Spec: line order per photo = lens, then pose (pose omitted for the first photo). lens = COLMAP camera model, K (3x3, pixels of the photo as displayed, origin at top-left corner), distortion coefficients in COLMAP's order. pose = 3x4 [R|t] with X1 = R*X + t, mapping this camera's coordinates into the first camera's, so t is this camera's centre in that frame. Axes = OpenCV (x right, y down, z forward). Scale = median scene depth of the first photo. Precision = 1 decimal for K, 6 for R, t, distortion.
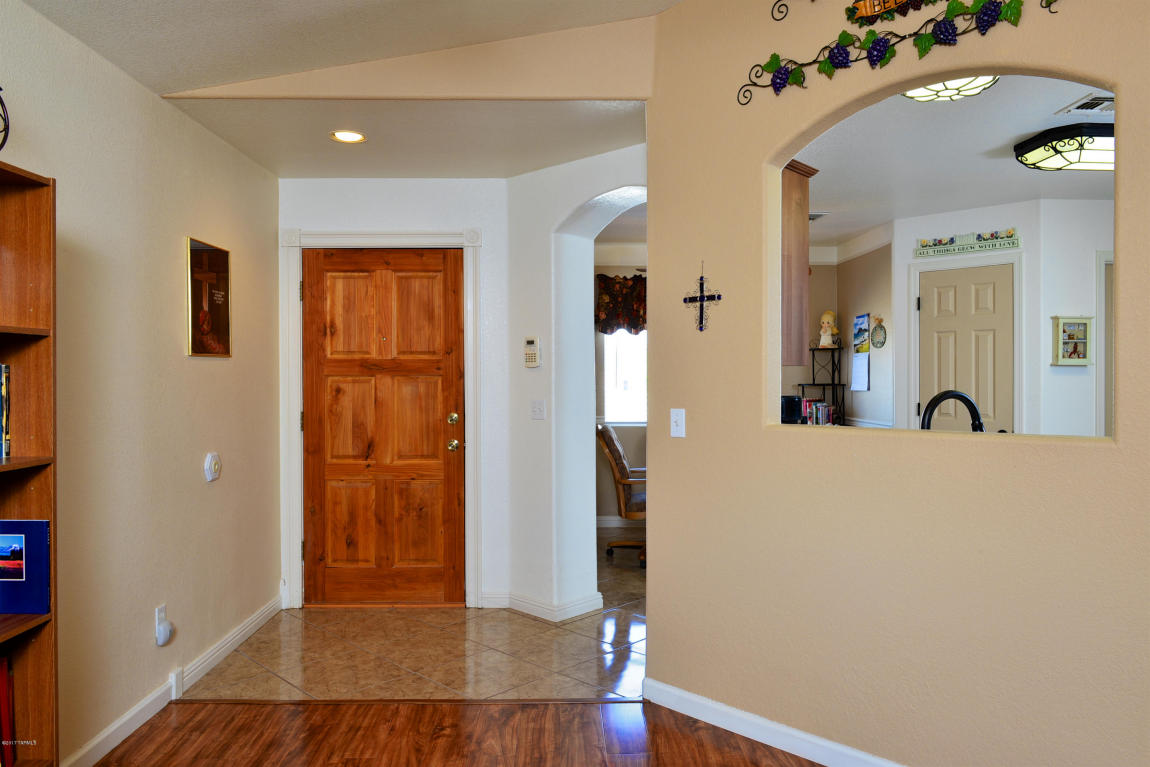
lens RADIAL K [[808.9, 0, 576.5], [0, 808.9, 383.7], [0, 0, 1]] dist [-0.014197, -0.004325]
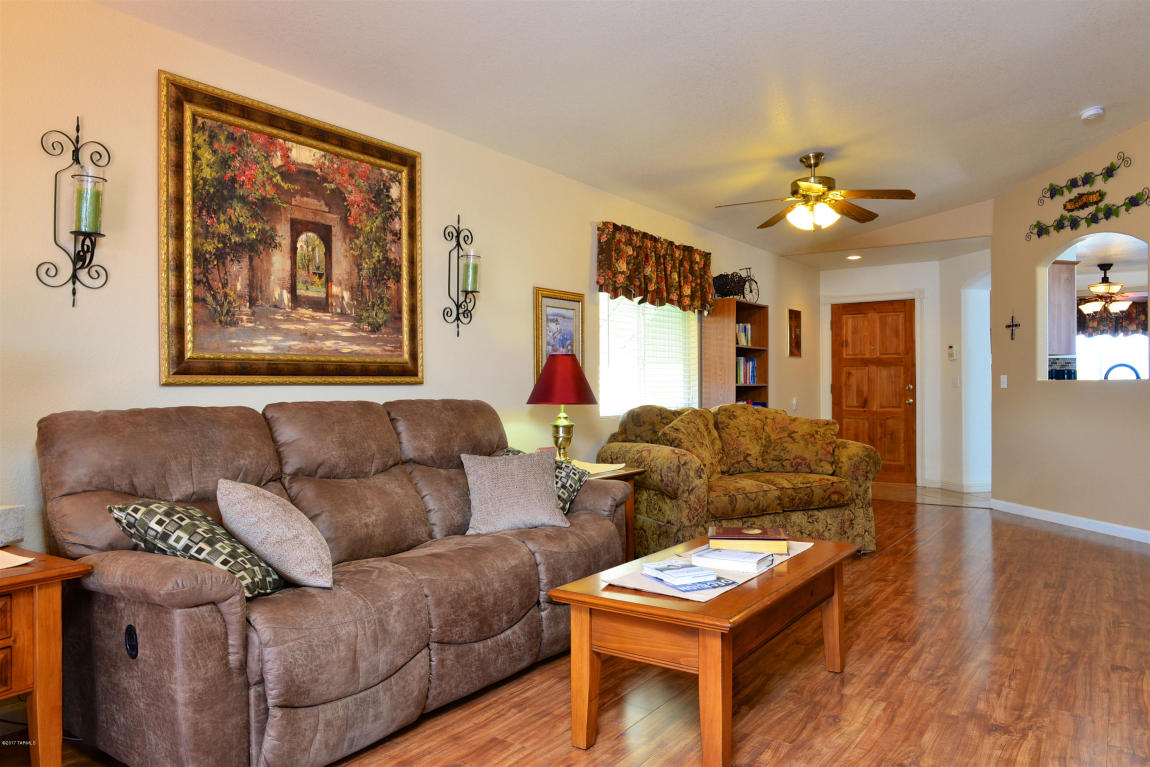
lens RADIAL K [[808.9, 0, 577.6], [0, 808.9, 385.5], [0, 0, 1]] dist [-0.014197, -0.004325]
pose [[0.819872, -0.001717, -0.572544, 0.302132], [-0.002567, 0.999974, -0.006676, 0.053373], [0.572541, 0.006943, 0.819847, -1.037153]]
